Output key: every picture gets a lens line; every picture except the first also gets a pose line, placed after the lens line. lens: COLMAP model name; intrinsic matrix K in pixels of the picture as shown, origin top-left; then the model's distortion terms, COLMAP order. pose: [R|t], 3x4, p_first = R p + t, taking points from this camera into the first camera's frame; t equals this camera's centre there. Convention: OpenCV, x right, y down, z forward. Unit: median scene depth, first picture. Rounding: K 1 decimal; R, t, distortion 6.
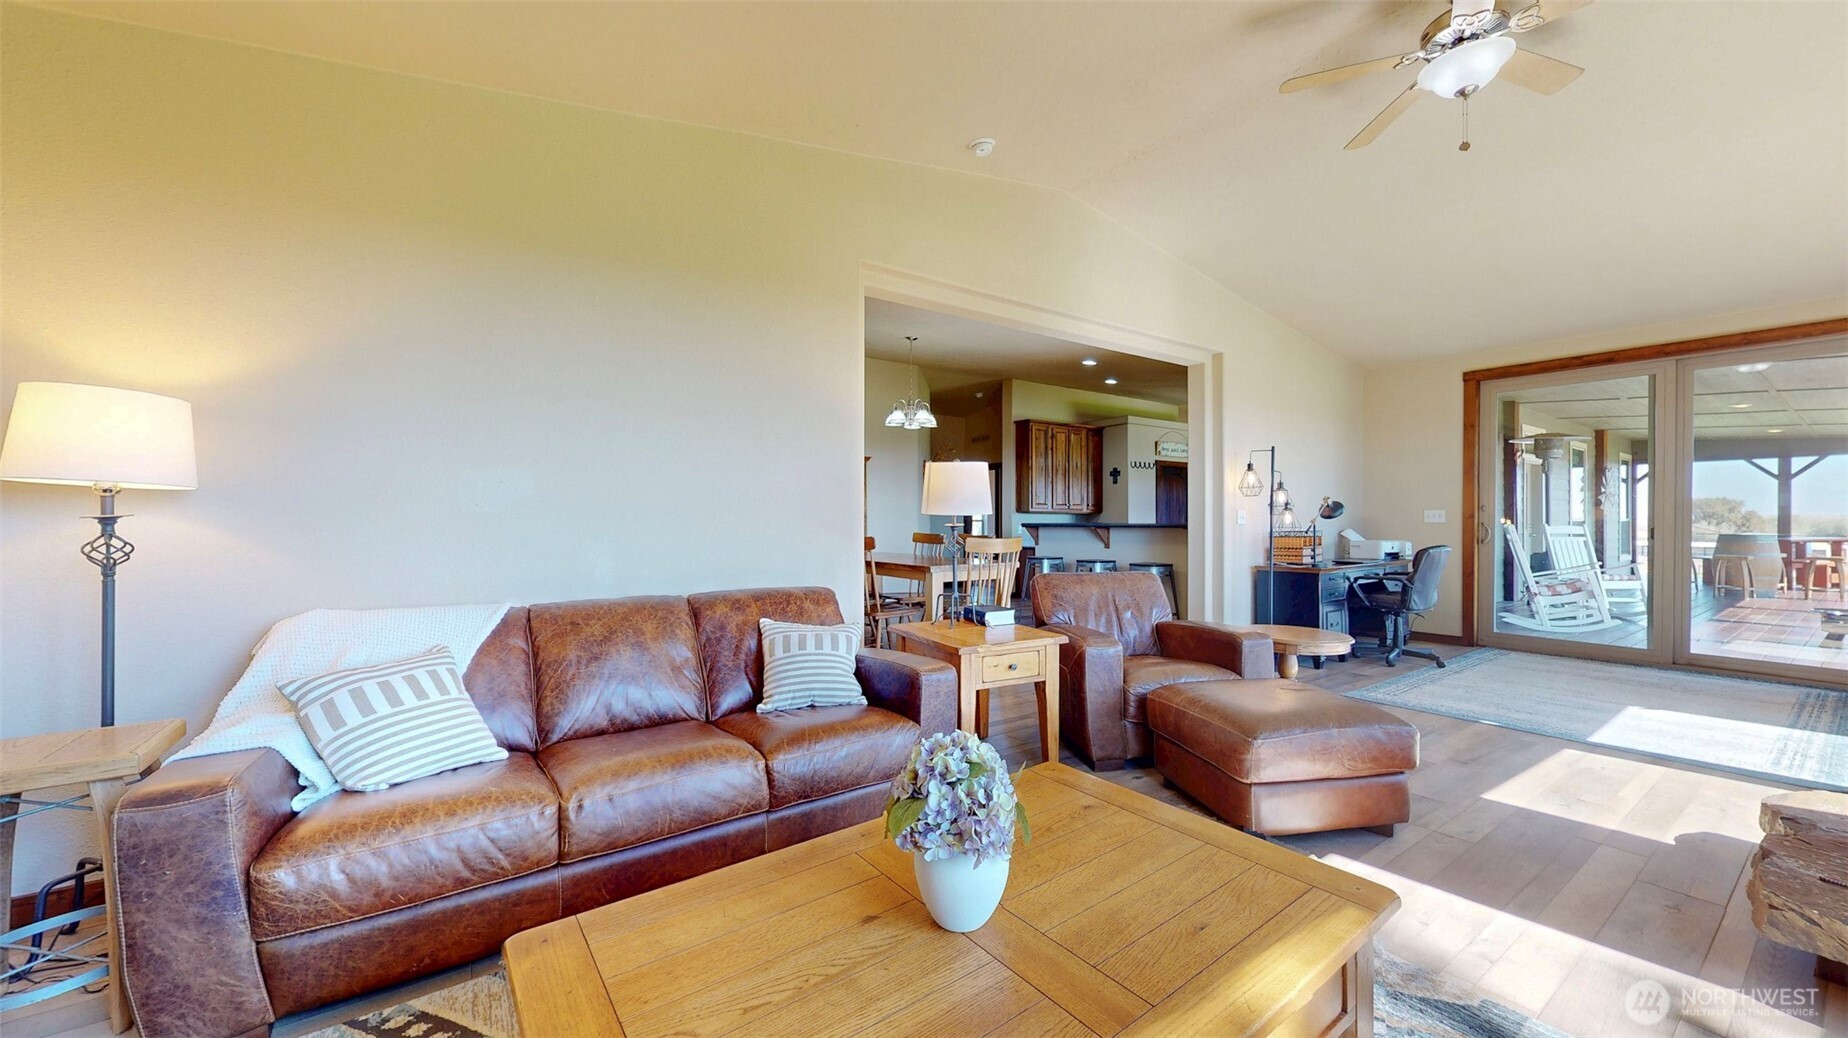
lens RADIAL K [[675.1, 0, 918.2], [0, 675.1, 515.7], [0, 0, 1]] dist [0.000320, -0.000065]
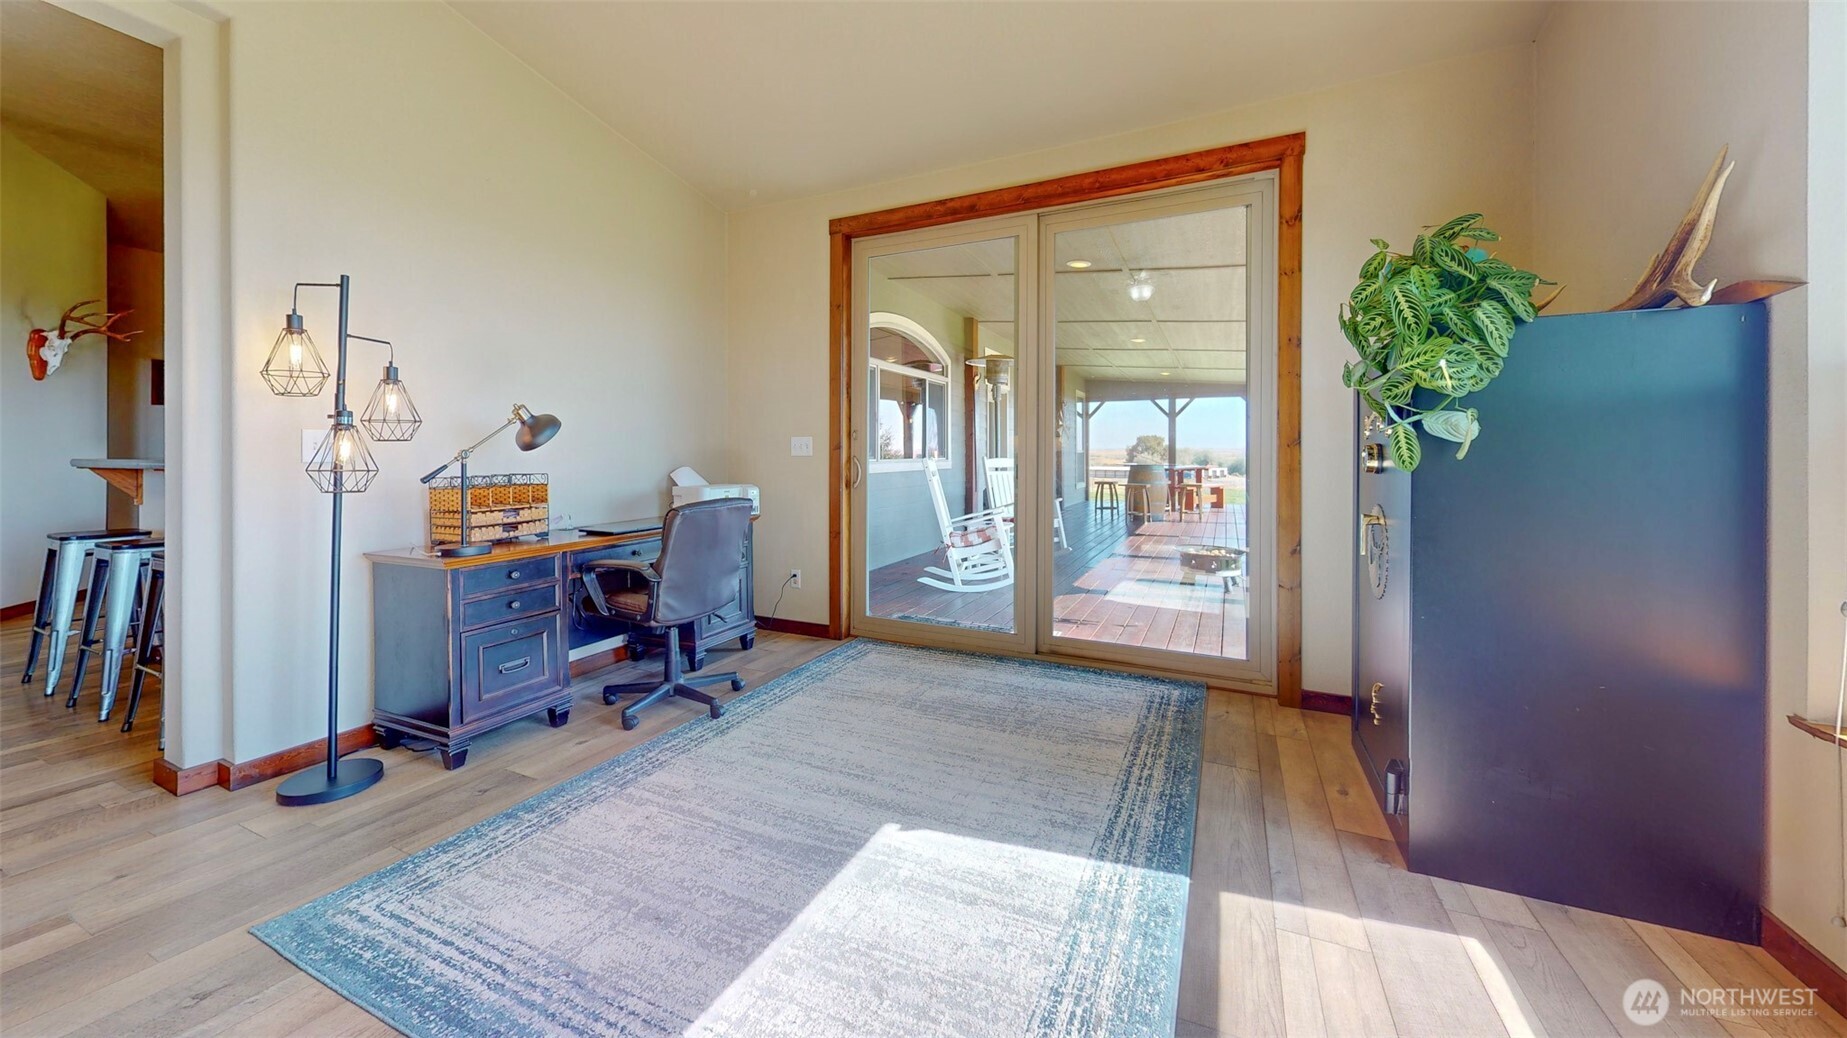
lens RADIAL K [[674.8, 0, 919.1], [0, 674.8, 512.7], [0, 0, 1]] dist [0.000320, -0.000065]
pose [[0.858124, -0.039279, 0.511938, 0.356683], [-0.013890, 0.994929, 0.099619, -0.000877], [-0.513255, -0.092596, 0.853227, 0.253793]]
